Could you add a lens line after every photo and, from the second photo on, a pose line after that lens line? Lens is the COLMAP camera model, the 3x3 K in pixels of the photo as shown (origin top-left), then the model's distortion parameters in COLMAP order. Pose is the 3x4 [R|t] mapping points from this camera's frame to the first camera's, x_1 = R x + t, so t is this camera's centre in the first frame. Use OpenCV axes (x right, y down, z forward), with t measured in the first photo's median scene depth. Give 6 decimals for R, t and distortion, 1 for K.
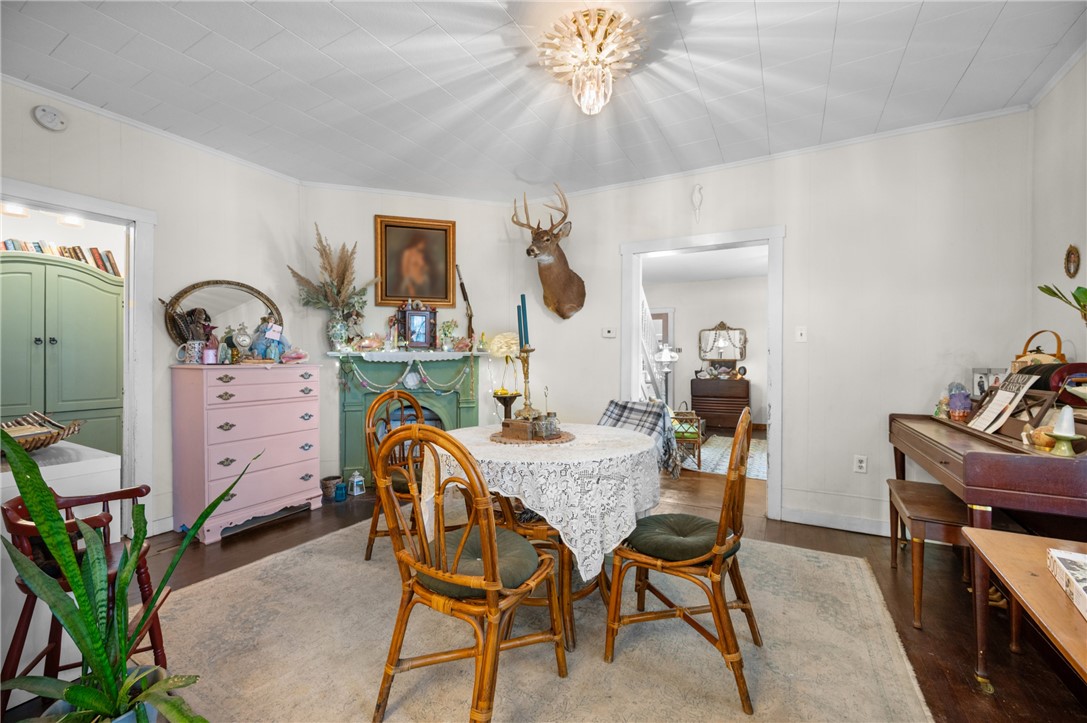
lens RADIAL K [[432.4, 0, 551.1], [0, 432.4, 359.4], [0, 0, 1]] dist [0.001102, -0.000375]
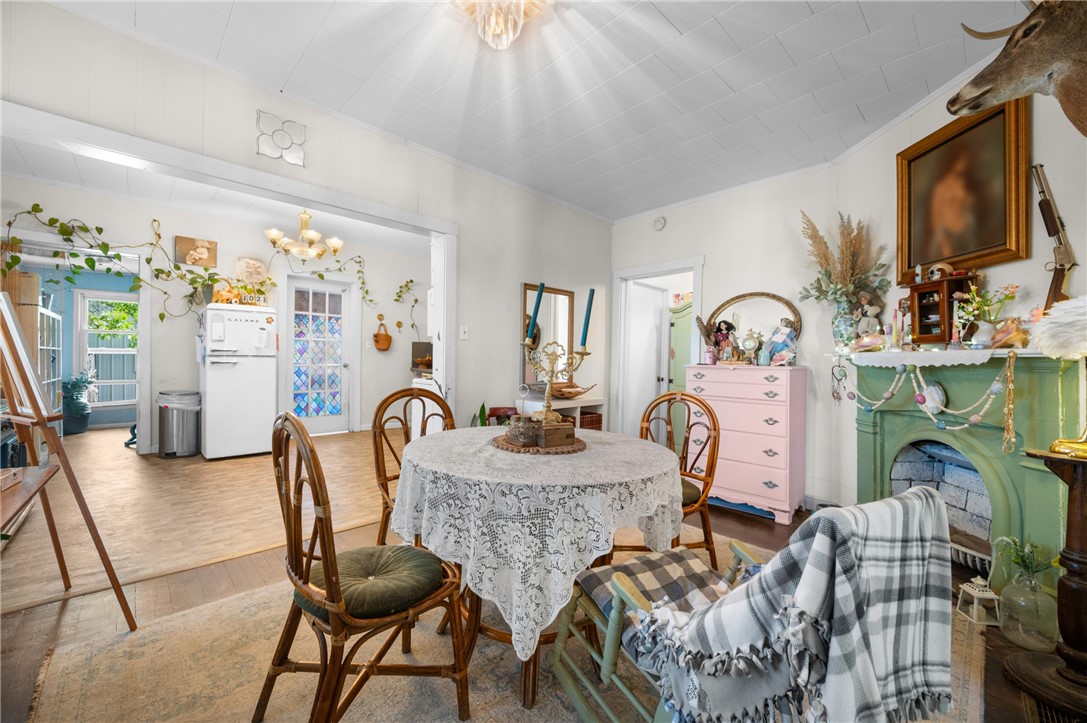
lens RADIAL K [[432.4, 0, 548.4], [0, 432.4, 358.4], [0, 0, 1]] dist [0.001102, -0.000375]
pose [[-0.293134, -0.003593, -0.956065, 0.478896], [-0.015983, 0.999872, 0.001143, -0.000264], [0.955938, 0.015616, -0.293154, 0.777110]]
